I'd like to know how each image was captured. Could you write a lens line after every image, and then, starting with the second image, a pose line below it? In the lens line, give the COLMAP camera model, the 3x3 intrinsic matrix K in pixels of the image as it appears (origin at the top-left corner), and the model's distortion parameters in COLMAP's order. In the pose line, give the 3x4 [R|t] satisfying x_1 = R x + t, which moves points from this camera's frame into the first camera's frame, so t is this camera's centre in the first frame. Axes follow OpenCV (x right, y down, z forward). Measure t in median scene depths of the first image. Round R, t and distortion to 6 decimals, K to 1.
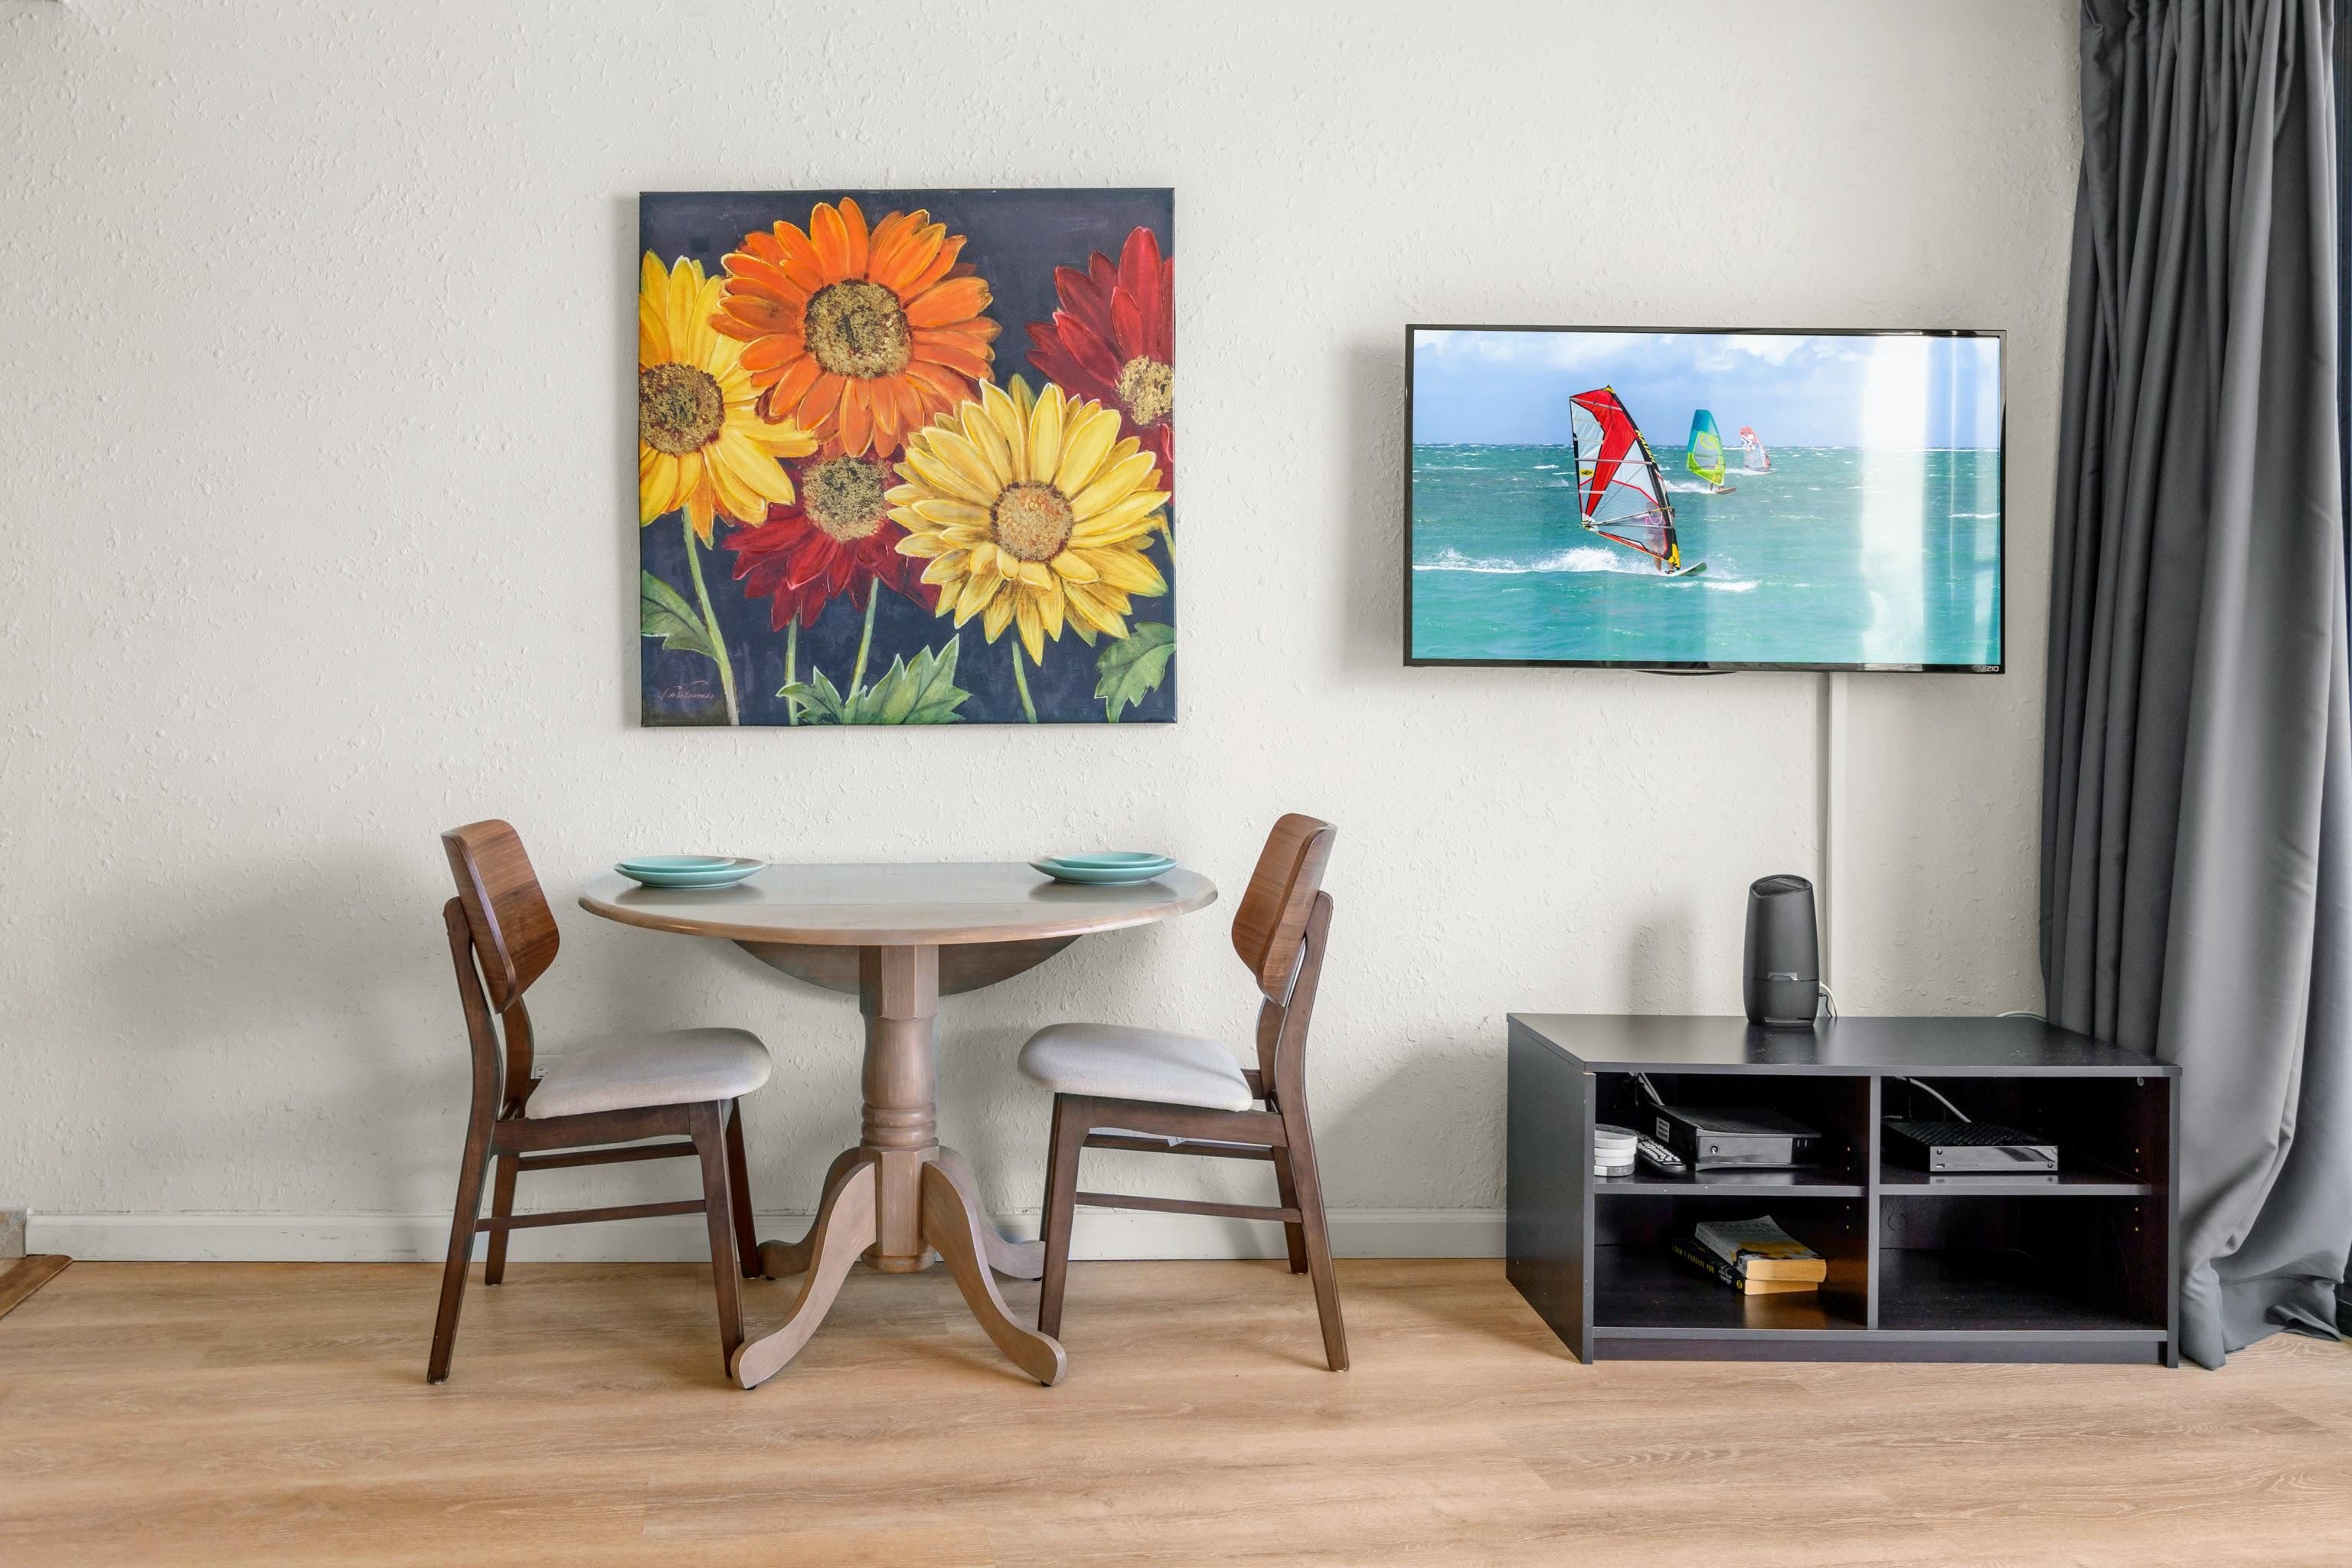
lens RADIAL K [[1781.4, 0, 905.6], [0, 1781.4, 683.5], [0, 0, 1]] dist [0.009862, 0.002374]
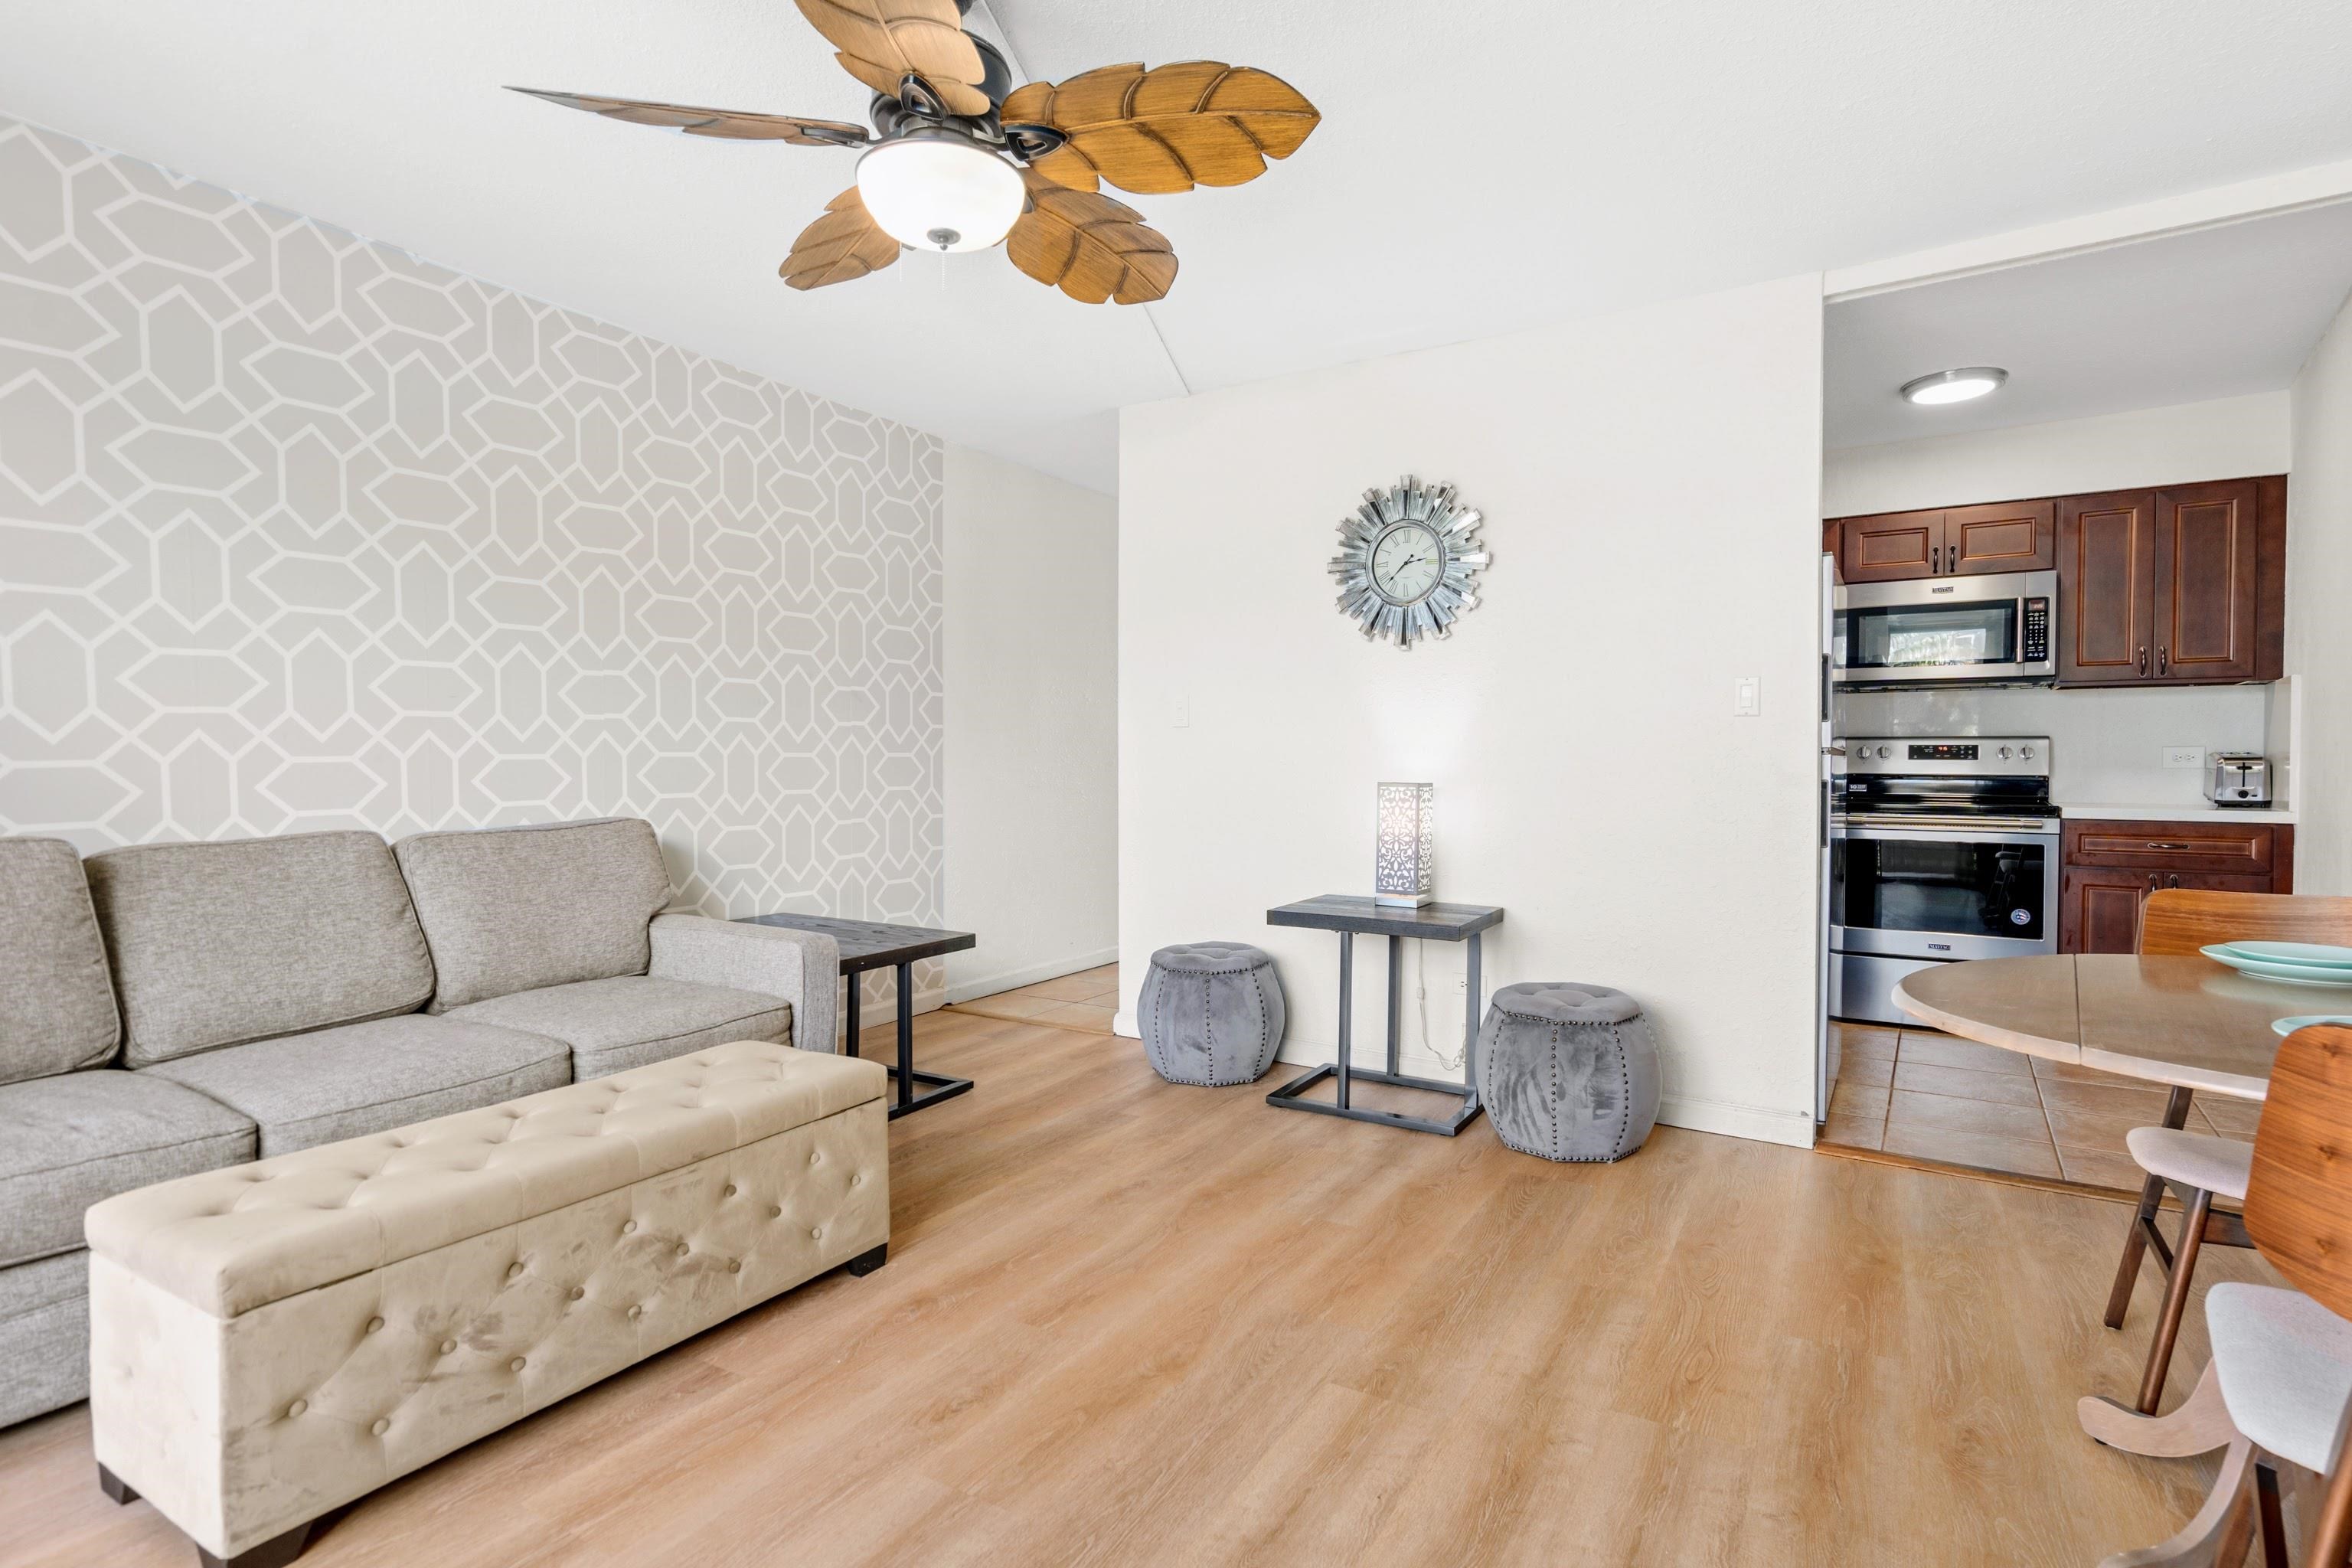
lens RADIAL K [[1142.6, 0, 1196.6], [0, 1142.6, 786.1], [0, 0, 1]] dist [-0.001962, 0.000488]
pose [[-0.584930, 0.015653, -0.810933, 0.623881], [-0.001509, 0.999791, 0.020387, 0.002940], [0.811083, 0.013149, -0.584784, 0.802028]]
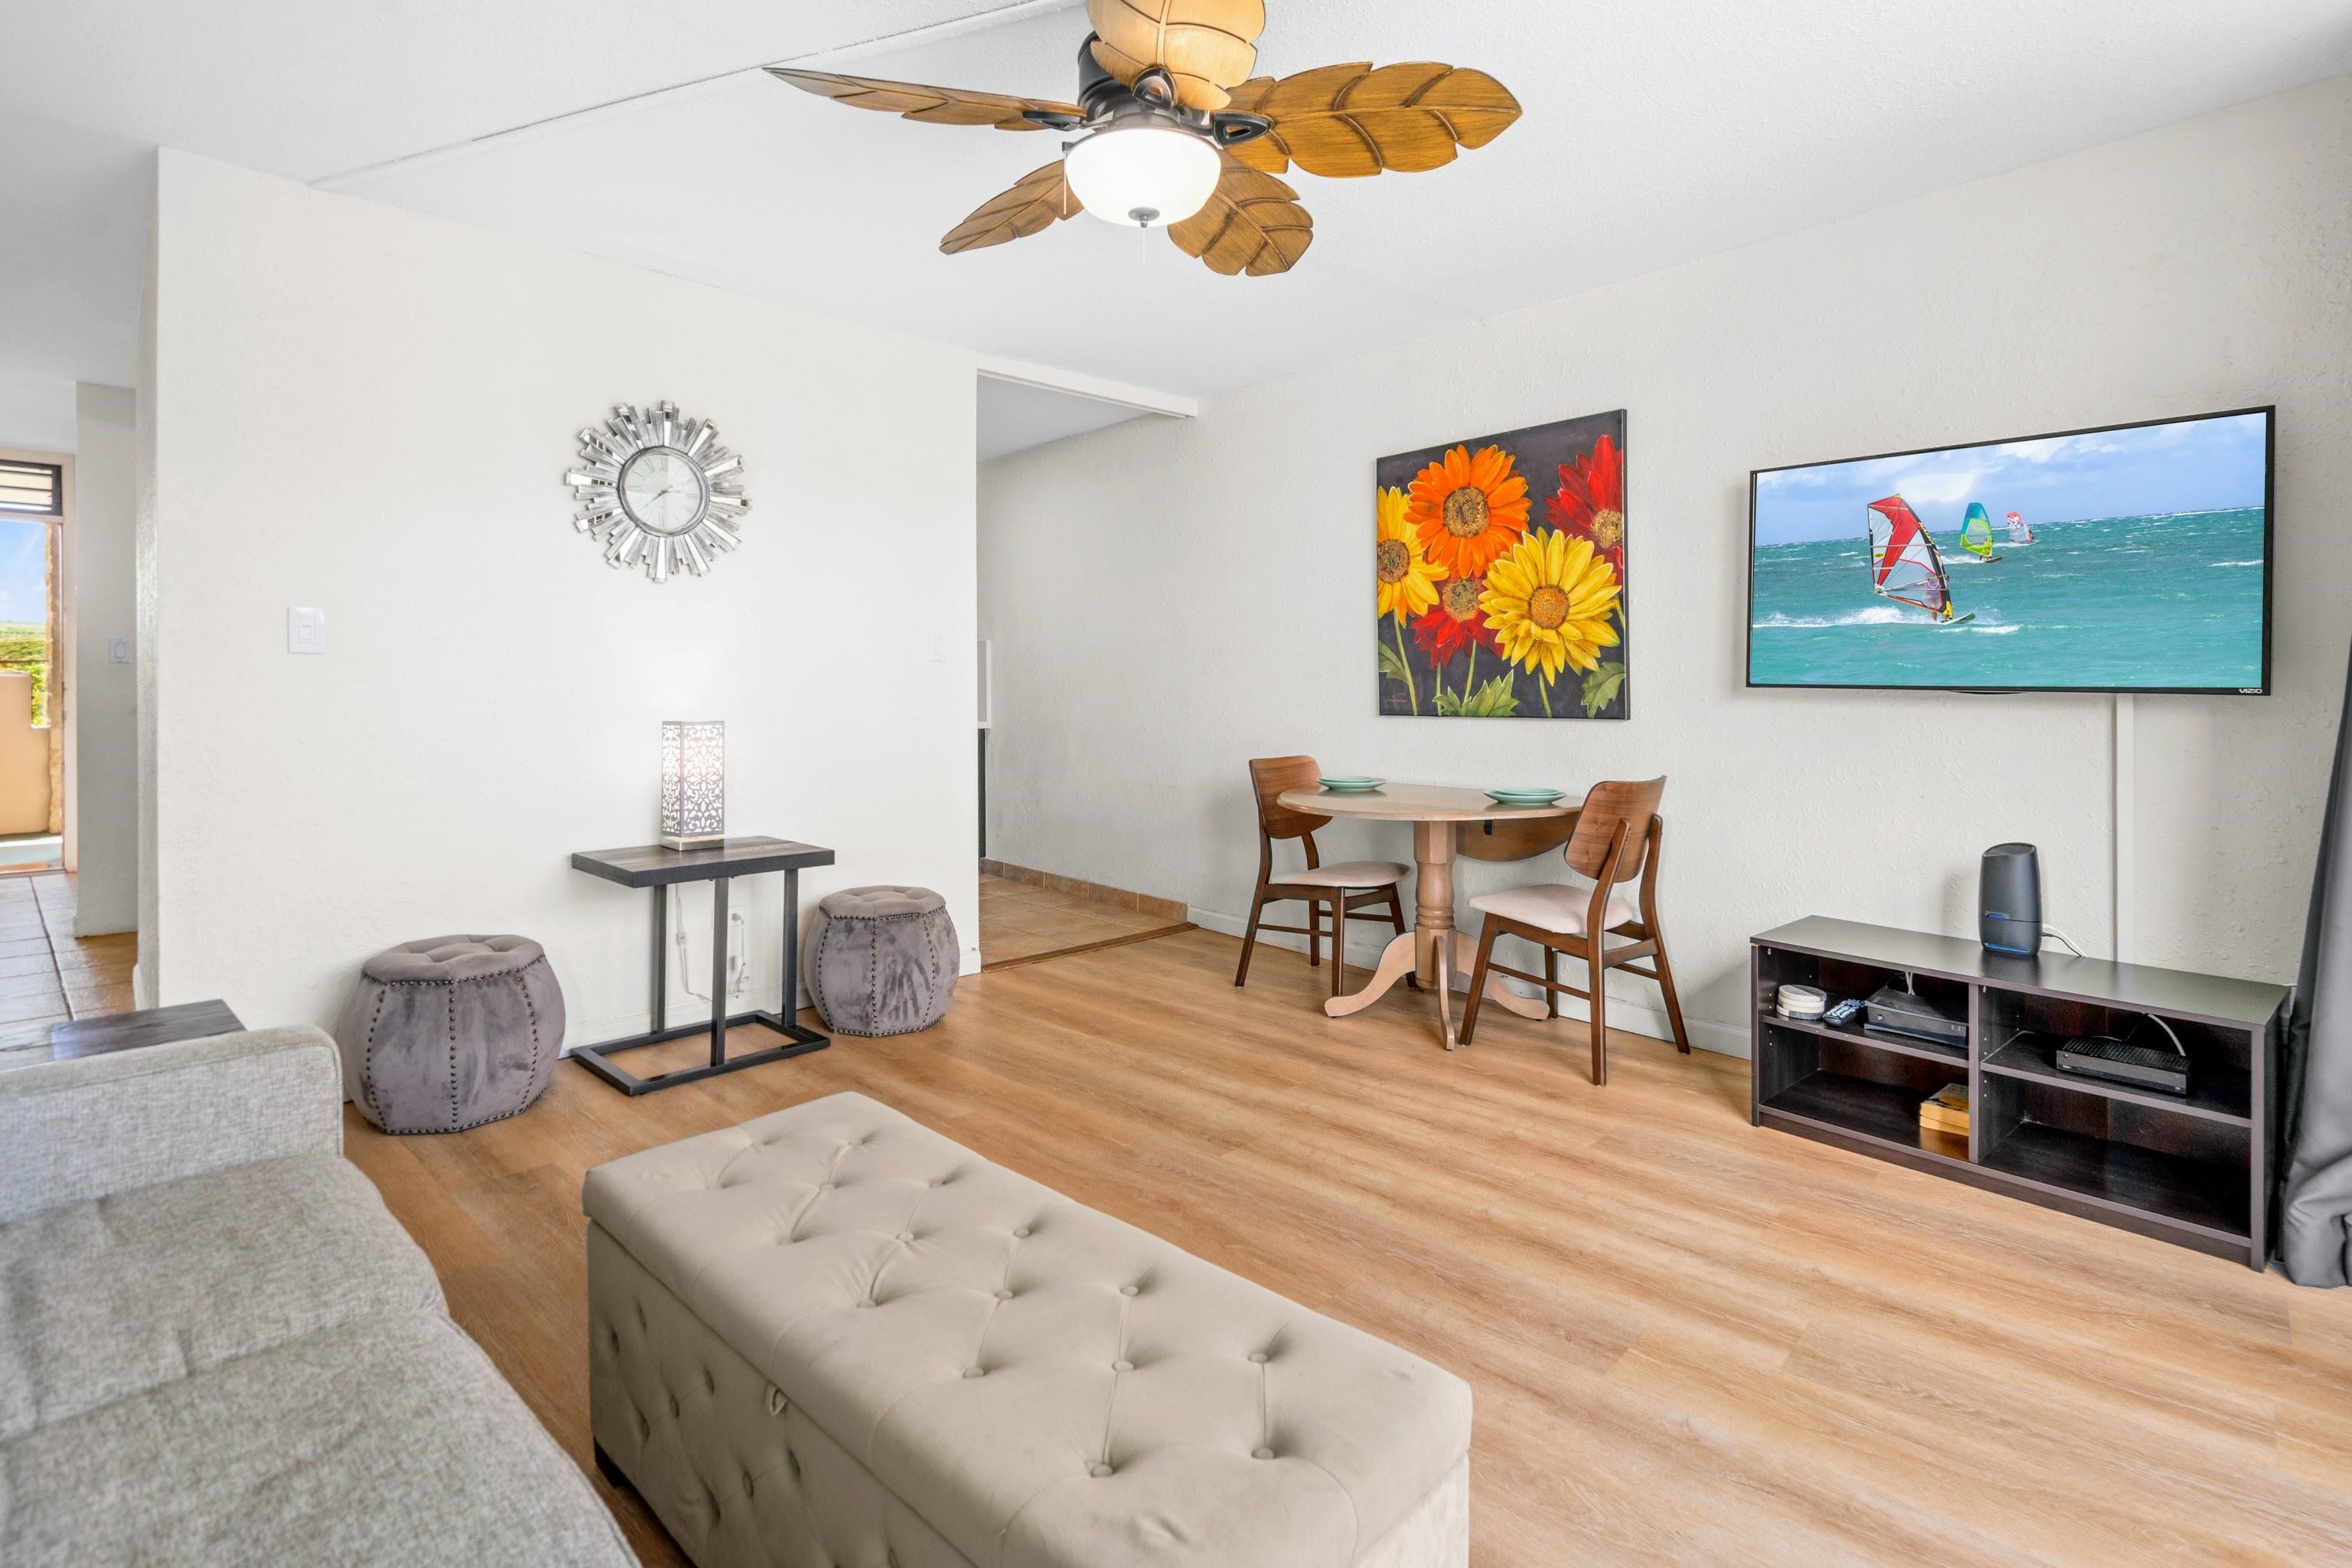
lens RADIAL K [[1130.5, 0, 1125.6], [0, 1130.5, 684.4], [0, 0, 1]] dist [-0.002769, 0.000520]
pose [[0.631301, 0.000677, -0.775538, 0.692065], [0.001205, 0.999998, 0.001854, -0.014517], [0.775537, -0.002105, 0.631299, -0.061009]]
